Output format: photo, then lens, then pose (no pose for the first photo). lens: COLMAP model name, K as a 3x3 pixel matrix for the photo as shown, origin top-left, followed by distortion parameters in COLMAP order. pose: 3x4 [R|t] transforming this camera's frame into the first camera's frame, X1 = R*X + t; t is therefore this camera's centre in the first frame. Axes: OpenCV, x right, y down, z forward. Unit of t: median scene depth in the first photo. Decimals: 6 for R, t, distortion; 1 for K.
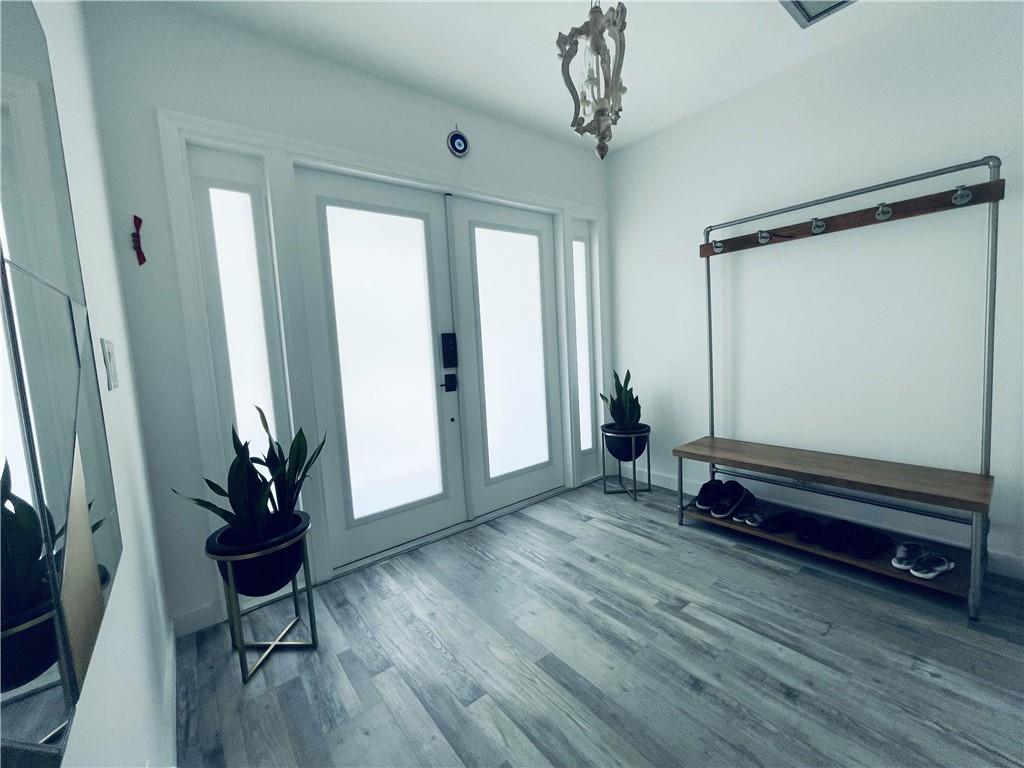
lens RADIAL K [[418.5, 0, 499.5], [0, 418.5, 382.0], [0, 0, 1]] dist [-0.014256, 0.000080]
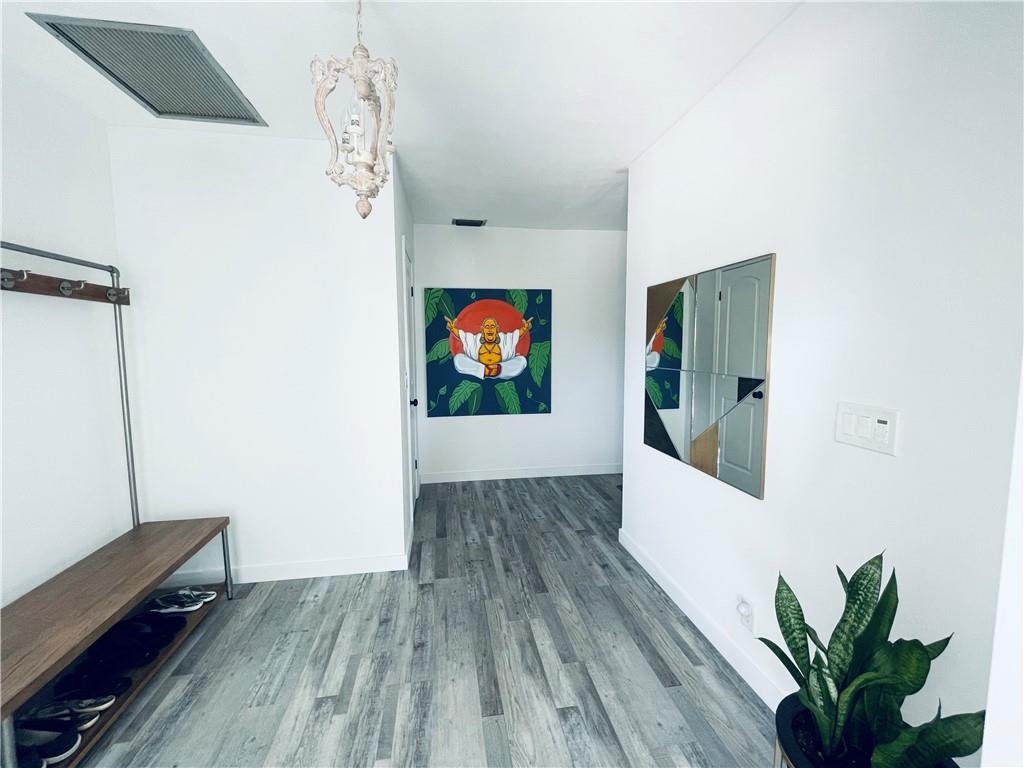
lens RADIAL K [[418.5, 0, 499.5], [0, 418.5, 382.0], [0, 0, 1]] dist [-0.014256, 0.000080]
pose [[-0.873010, 0.018220, 0.487362, -0.445333], [0.100487, 0.984580, 0.143195, -0.319014], [-0.477238, 0.173984, -0.861379, 1.795510]]
